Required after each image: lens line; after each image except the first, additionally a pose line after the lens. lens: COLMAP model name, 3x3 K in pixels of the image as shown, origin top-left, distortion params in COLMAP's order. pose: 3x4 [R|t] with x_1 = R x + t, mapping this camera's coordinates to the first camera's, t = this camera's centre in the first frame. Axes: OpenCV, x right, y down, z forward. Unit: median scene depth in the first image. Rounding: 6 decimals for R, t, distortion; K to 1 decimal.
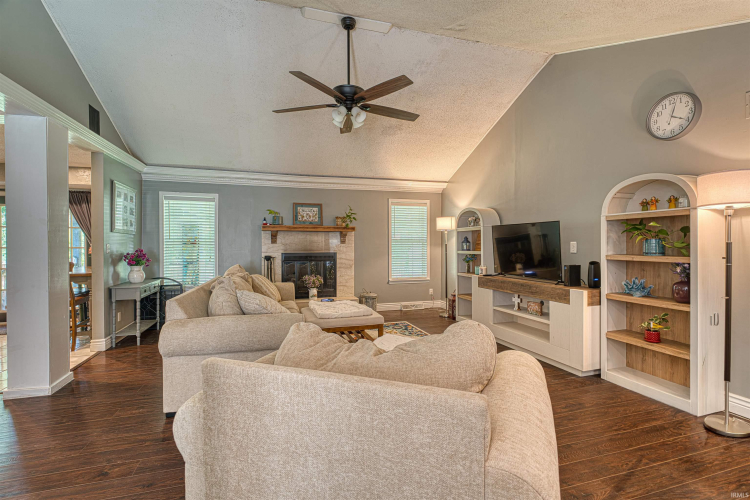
lens RADIAL K [[345.1, 0, 375.5], [0, 345.1, 249.4], [0, 0, 1]] dist [-0.008557, 0.002766]
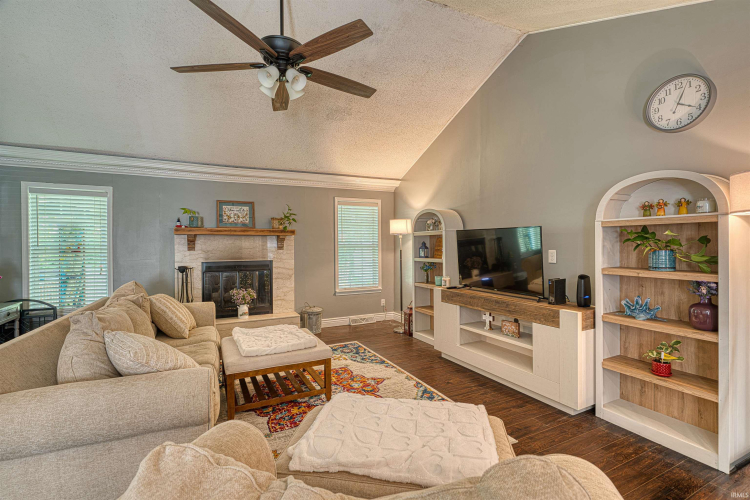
lens RADIAL K [[345.1, 0, 375.5], [0, 345.1, 249.5], [0, 0, 1]] dist [-0.008557, 0.002766]
pose [[0.986854, -0.005919, 0.161506, -0.002358], [0.005853, 0.999982, 0.000884, -0.023953], [-0.161508, 0.000073, 0.986871, 0.192706]]
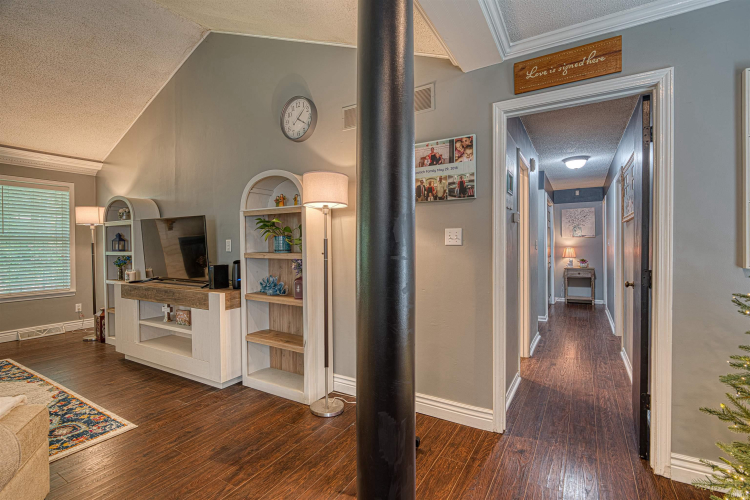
lens RADIAL K [[345.1, 0, 373.9], [0, 345.1, 249.8], [0, 0, 1]] dist [-0.008557, 0.002766]
pose [[0.742931, -0.007597, 0.669325, 0.218124], [0.010418, 0.999946, -0.000215, 0.008193], [-0.669287, 0.007133, 0.742970, 0.047032]]
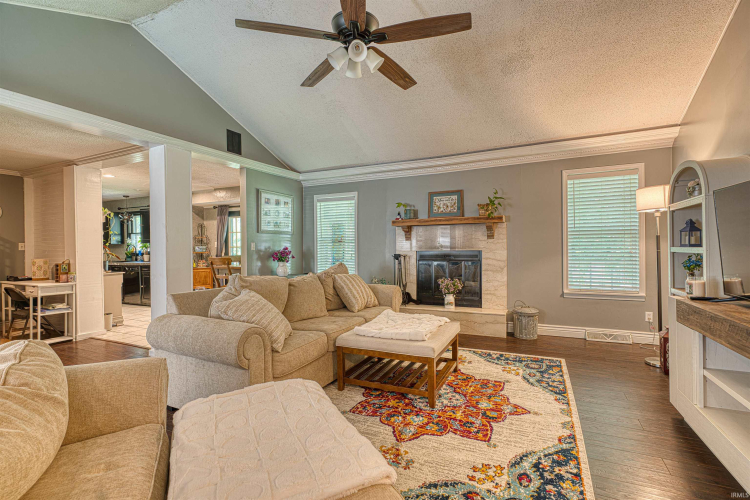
lens RADIAL K [[345.1, 0, 375.6], [0, 345.1, 250.0], [0, 0, 1]] dist [-0.008557, 0.002766]
pose [[0.736529, -0.000859, -0.676406, 0.335344], [0.003170, 0.999993, 0.002181, 0.007558], [0.676399, -0.003750, 0.736526, 0.387094]]
